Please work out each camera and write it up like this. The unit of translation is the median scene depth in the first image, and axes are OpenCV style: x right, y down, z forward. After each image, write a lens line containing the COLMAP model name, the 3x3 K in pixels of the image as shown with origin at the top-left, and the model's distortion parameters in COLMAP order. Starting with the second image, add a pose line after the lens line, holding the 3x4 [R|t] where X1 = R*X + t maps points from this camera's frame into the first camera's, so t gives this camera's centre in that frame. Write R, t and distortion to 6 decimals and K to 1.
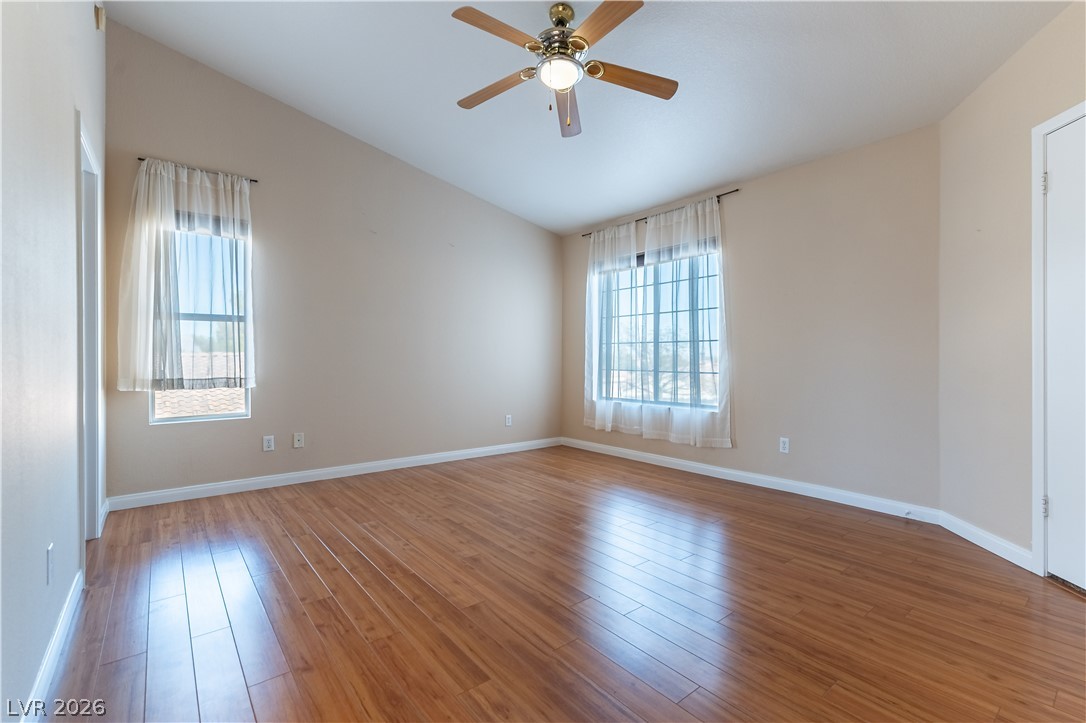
lens RADIAL K [[479.3, 0, 546.7], [0, 479.3, 362.0], [0, 0, 1]] dist [-0.002692, -0.000376]
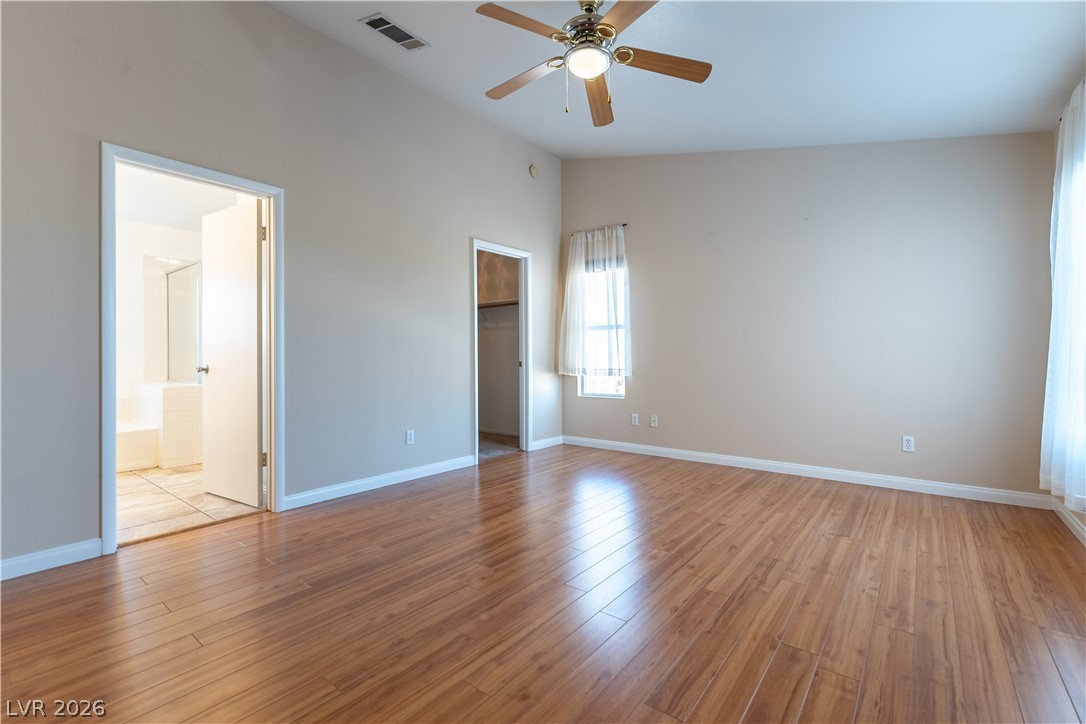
lens RADIAL K [[482.0, 0, 563.4], [0, 482.0, 363.8], [0, 0, 1]] dist [-0.000821, -0.000016]
pose [[0.238542, 0.018330, -0.970959, 0.730490], [-0.003139, 0.999831, 0.018104, -0.007210], [0.971127, -0.001271, 0.238559, 0.533893]]
